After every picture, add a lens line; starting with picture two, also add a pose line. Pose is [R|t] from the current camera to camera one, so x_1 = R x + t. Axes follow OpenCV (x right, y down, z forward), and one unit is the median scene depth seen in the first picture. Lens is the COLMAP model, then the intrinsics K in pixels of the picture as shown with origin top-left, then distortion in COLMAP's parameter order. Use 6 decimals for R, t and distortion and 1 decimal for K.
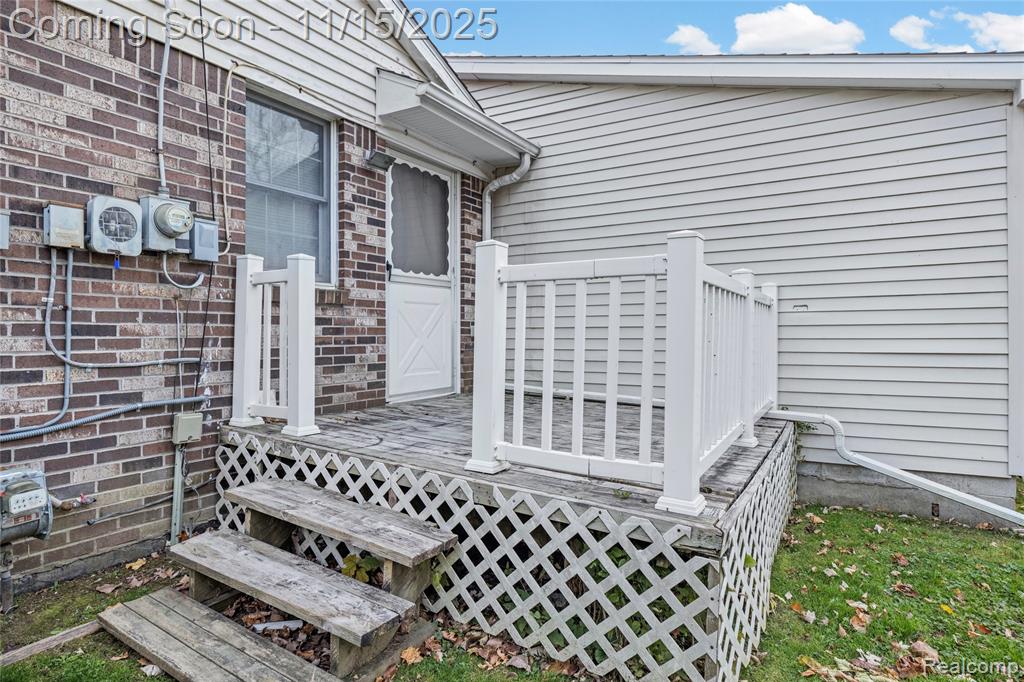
lens RADIAL K [[554.8, 0, 510.8], [0, 554.8, 331.9], [0, 0, 1]] dist [-0.001962, -0.000429]
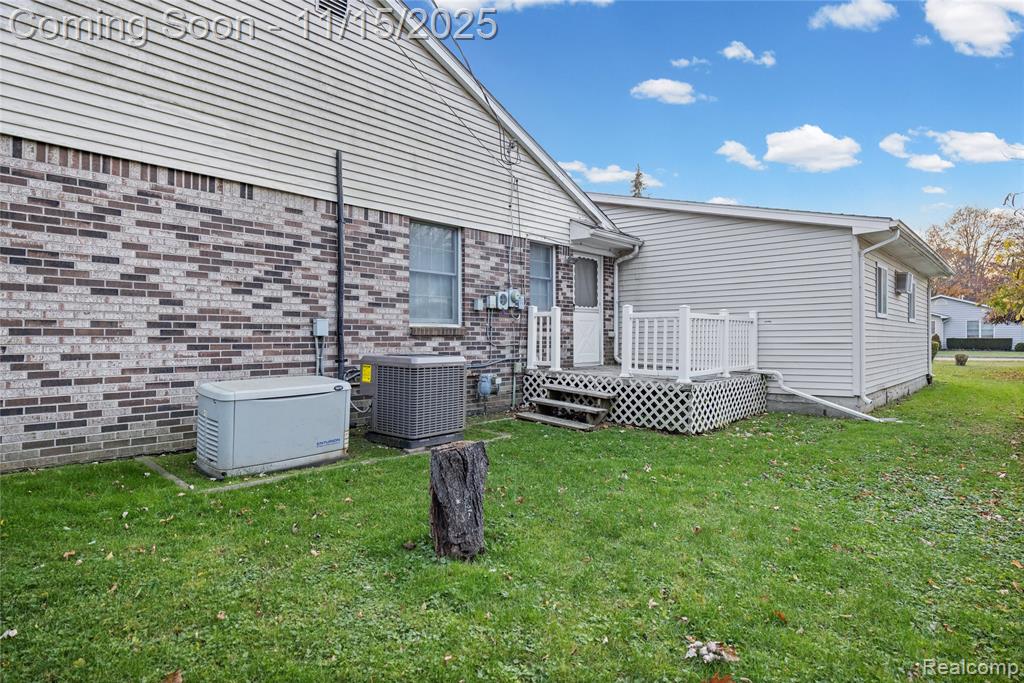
lens RADIAL K [[554.8, 0, 510.8], [0, 554.8, 332.4], [0, 0, 1]] dist [-0.001962, -0.000429]
pose [[0.982519, -0.005039, -0.186092, -0.082020], [0.003533, 0.999958, -0.008422, 0.013804], [0.186127, 0.007617, 0.982496, -1.831831]]
